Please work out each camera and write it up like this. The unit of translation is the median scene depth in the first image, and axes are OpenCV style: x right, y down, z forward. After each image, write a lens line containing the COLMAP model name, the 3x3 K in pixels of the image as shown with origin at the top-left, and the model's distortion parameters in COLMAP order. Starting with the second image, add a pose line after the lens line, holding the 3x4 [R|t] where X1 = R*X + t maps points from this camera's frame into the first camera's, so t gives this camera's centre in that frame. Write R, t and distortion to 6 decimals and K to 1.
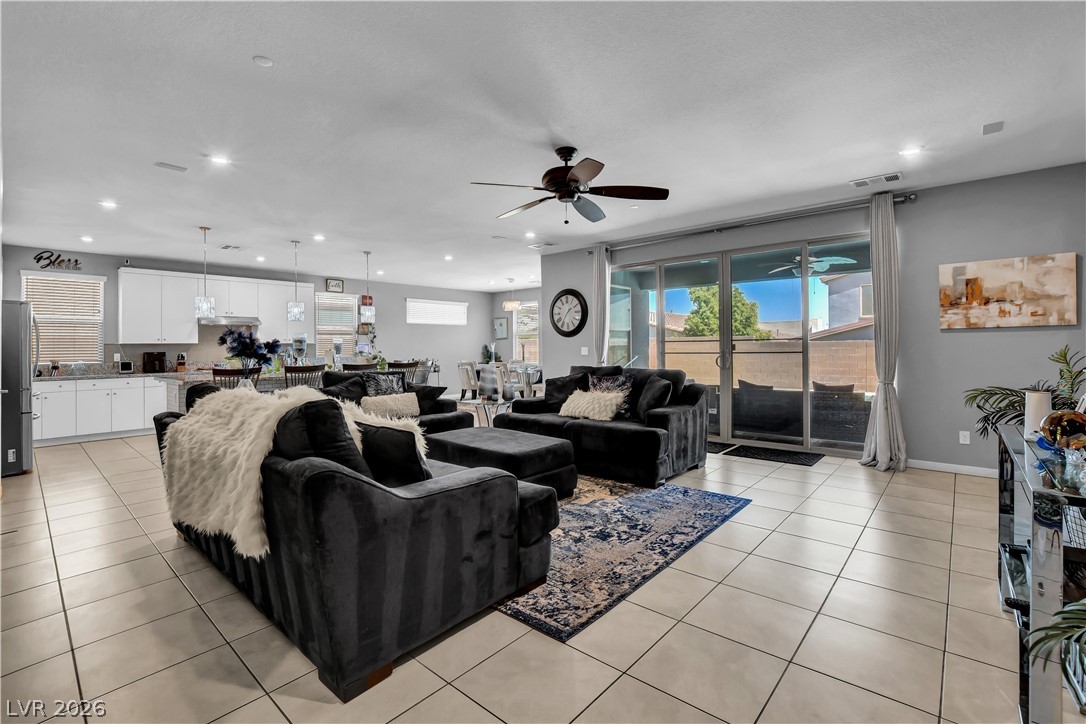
lens RADIAL K [[480.3, 0, 540.4], [0, 480.3, 345.7], [0, 0, 1]] dist [-0.034302, 0.003273]
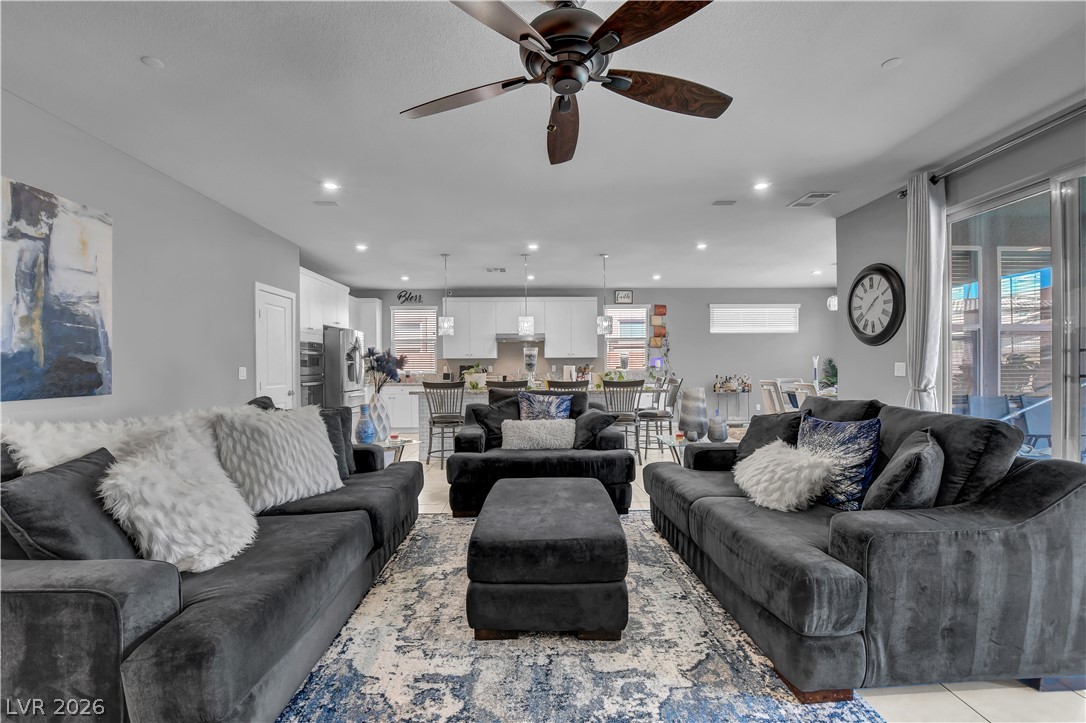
lens RADIAL K [[480.3, 0, 542.3], [0, 480.3, 364.9], [0, 0, 1]] dist [-0.034302, 0.003273]
pose [[0.681476, 0.006723, -0.731810, 0.219990], [0.001914, 0.999938, 0.010969, -0.001122], [0.731838, -0.008875, 0.681421, 0.320700]]
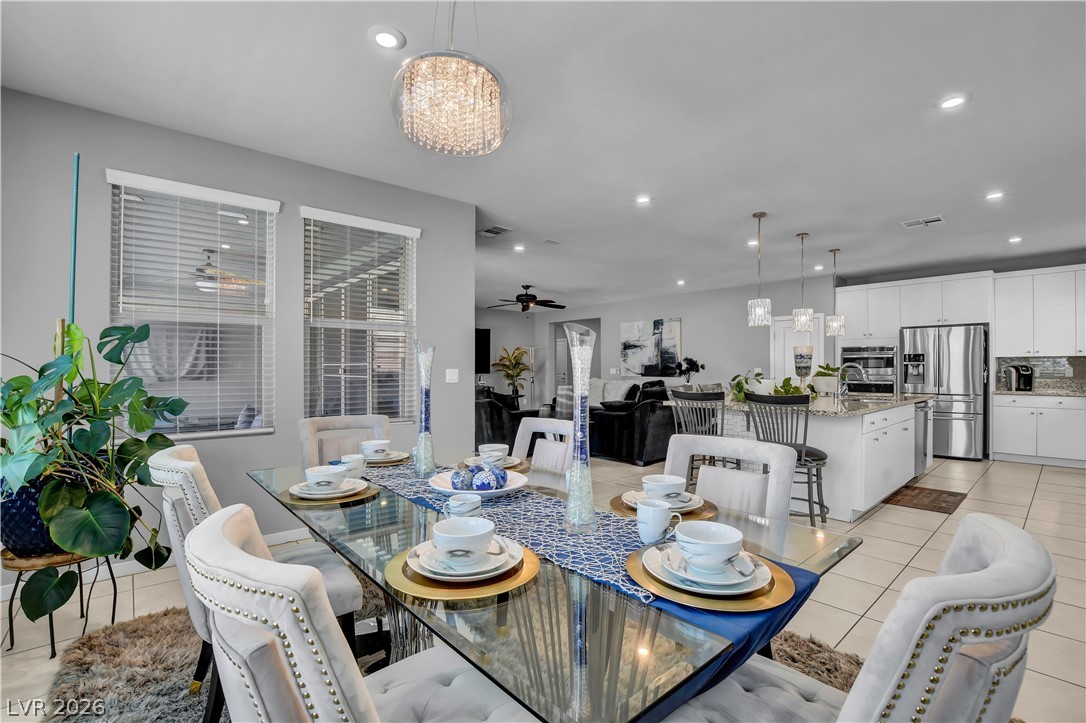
lens RADIAL K [[480.3, 0, 540.8], [0, 480.3, 366.3], [0, 0, 1]] dist [-0.034302, 0.003273]
pose [[-0.992033, 0.013798, 0.125219, -0.144448], [0.012279, 0.999841, -0.012894, 0.012236], [-0.125377, -0.011254, -0.992045, 1.680772]]
